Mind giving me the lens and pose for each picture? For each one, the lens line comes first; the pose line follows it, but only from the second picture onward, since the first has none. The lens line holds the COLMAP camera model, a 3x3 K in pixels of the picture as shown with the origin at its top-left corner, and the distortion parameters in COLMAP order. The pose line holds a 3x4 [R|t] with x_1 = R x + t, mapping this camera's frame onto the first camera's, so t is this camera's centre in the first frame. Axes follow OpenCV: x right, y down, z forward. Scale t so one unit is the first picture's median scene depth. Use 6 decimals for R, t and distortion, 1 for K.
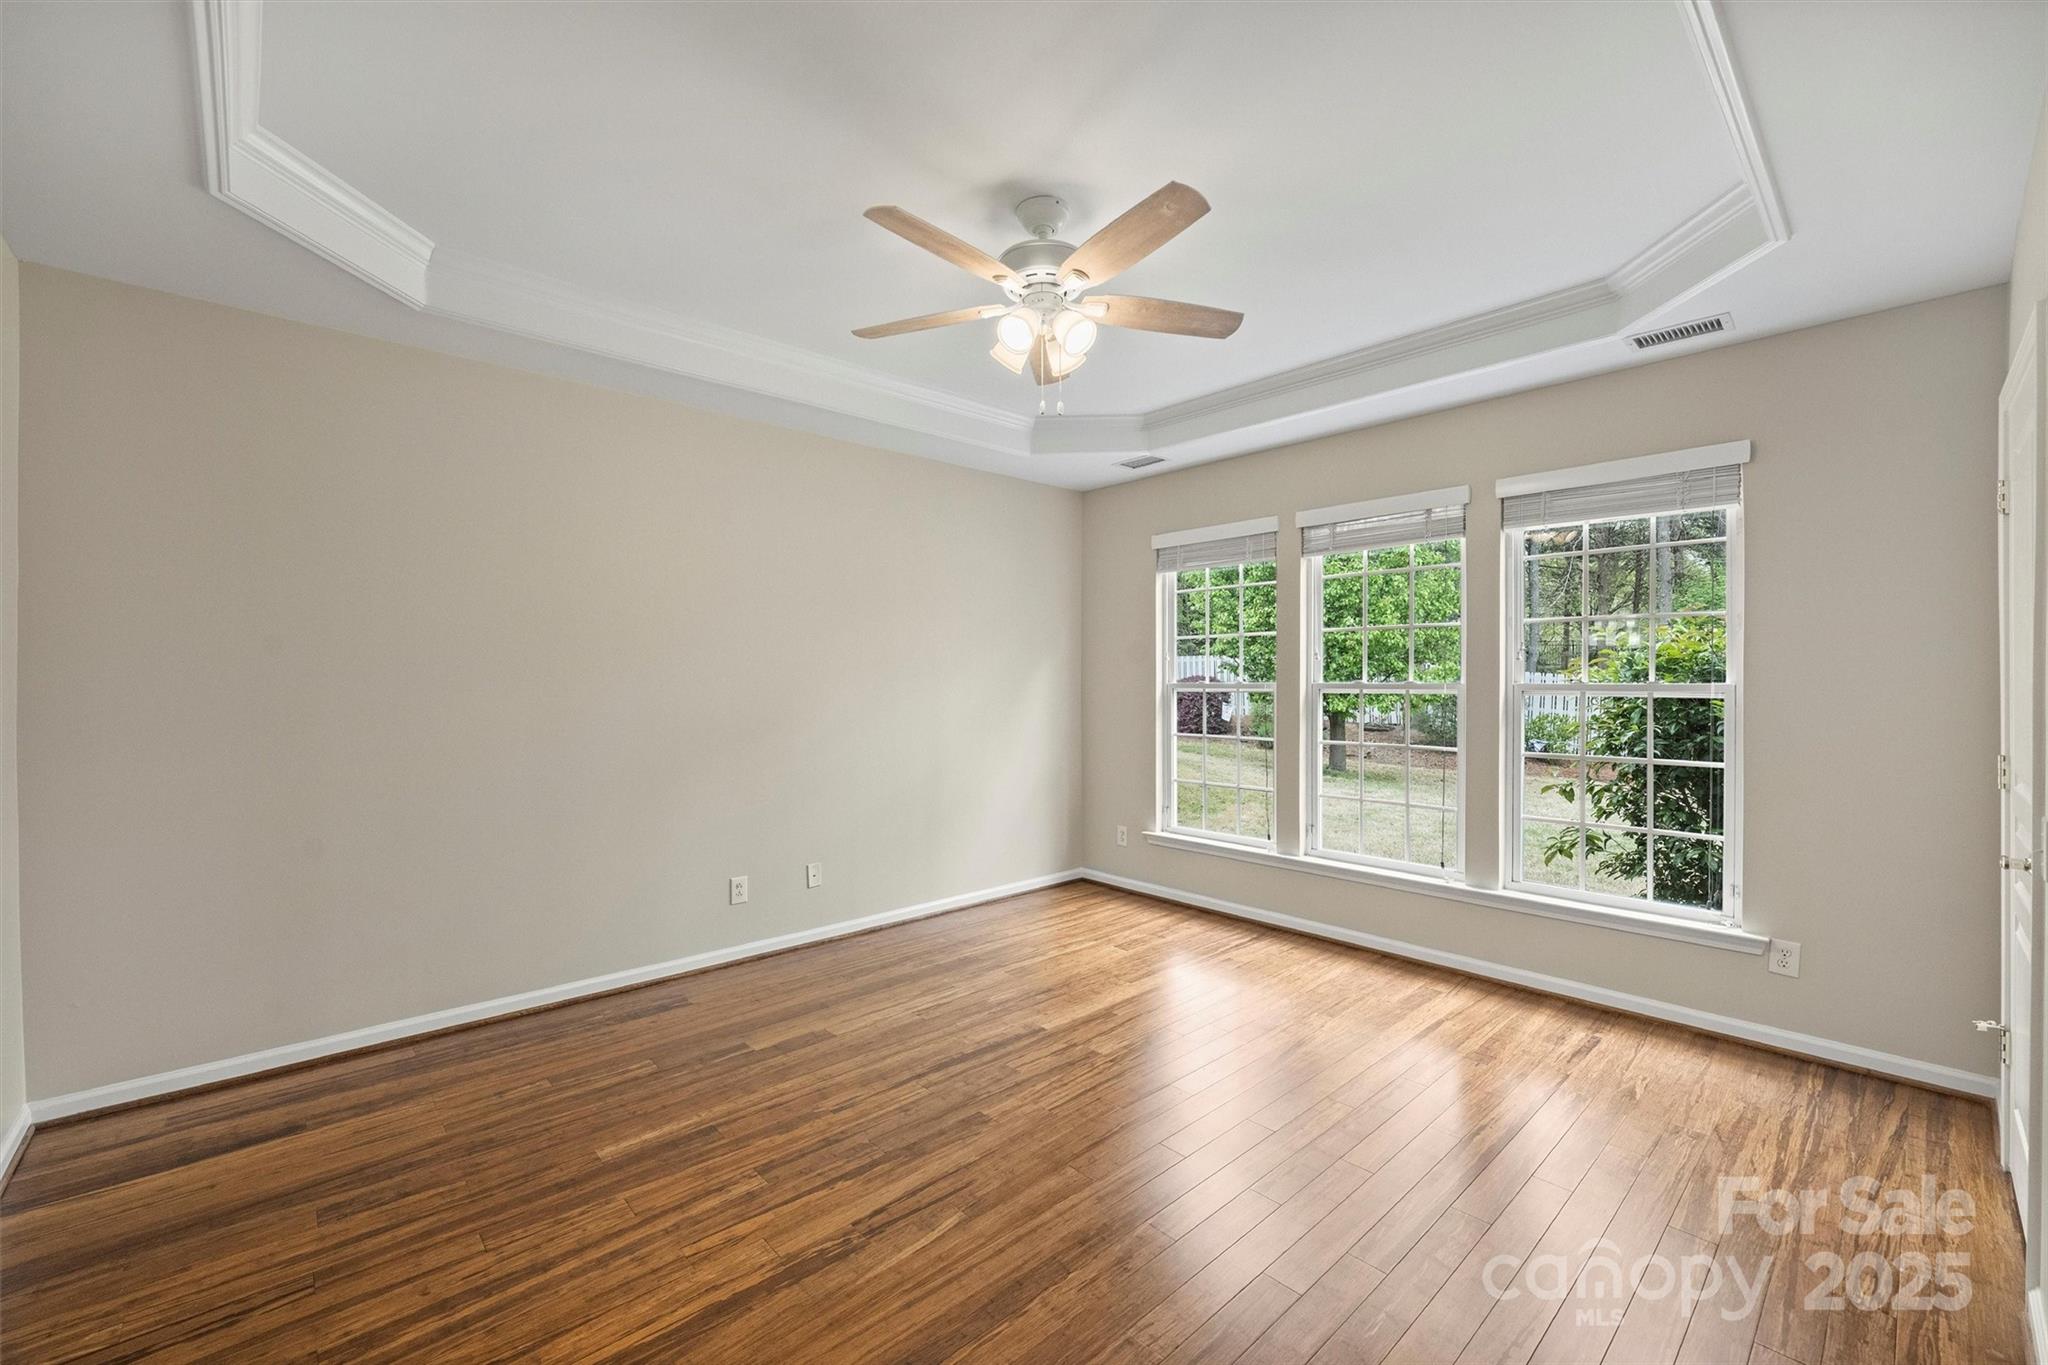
lens RADIAL K [[849.0, 0, 1028.2], [0, 849.0, 685.4], [0, 0, 1]] dist [0.001115, 0.000433]
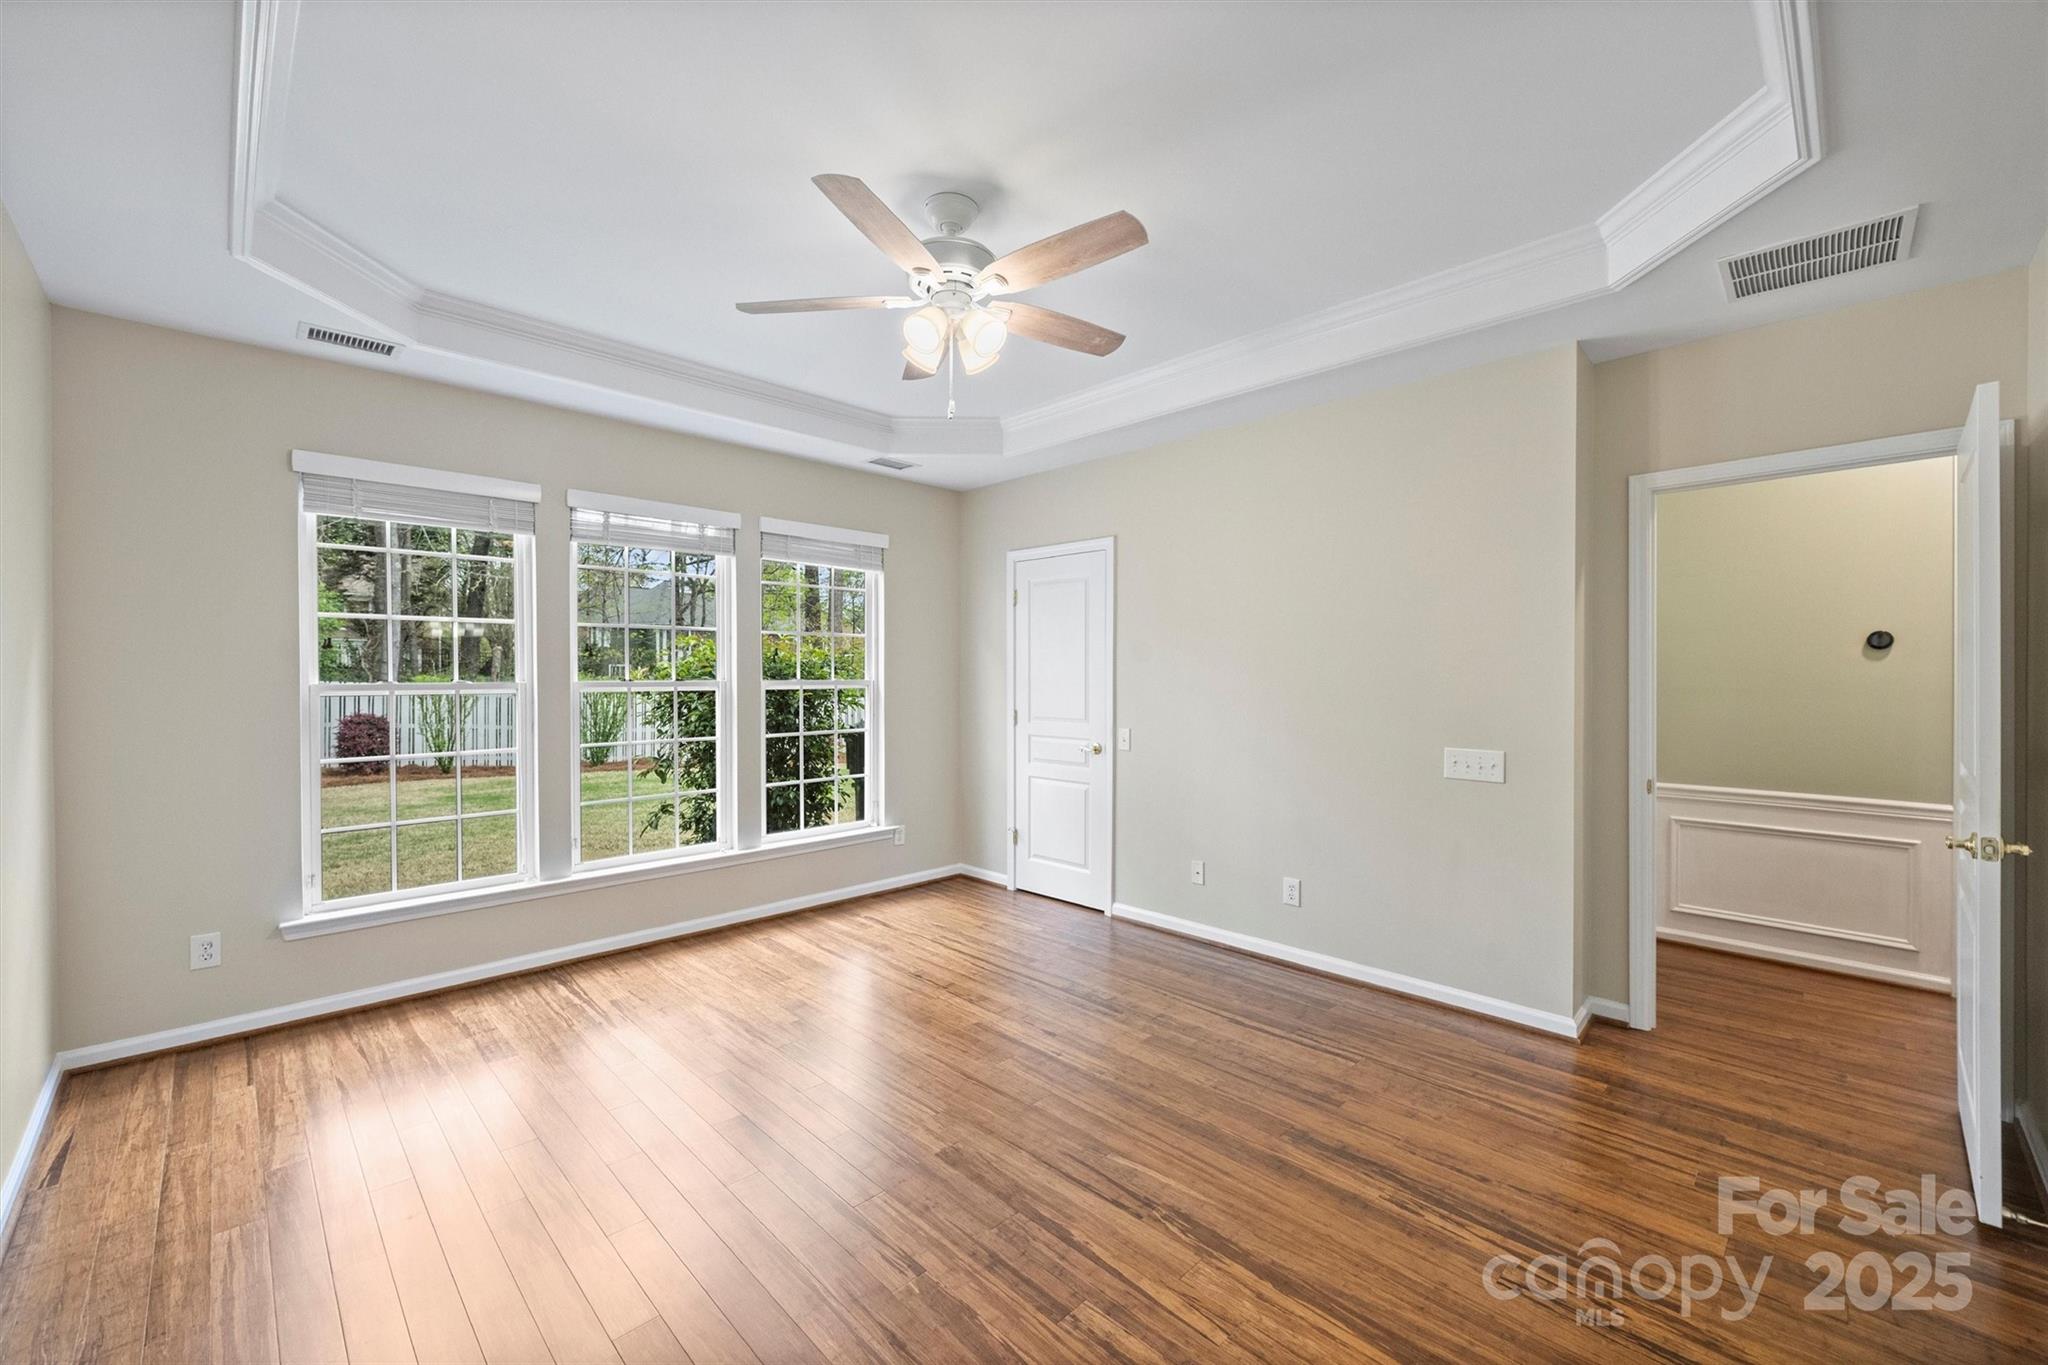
lens RADIAL K [[849.0, 0, 1001.9], [0, 849.0, 676.8], [0, 0, 1]] dist [0.001115, 0.000433]
pose [[-0.052307, 0.000094, 0.998631, -0.839161], [0.006639, 0.999978, 0.000254, -0.005857], [-0.998609, 0.006643, -0.052306, 0.845609]]
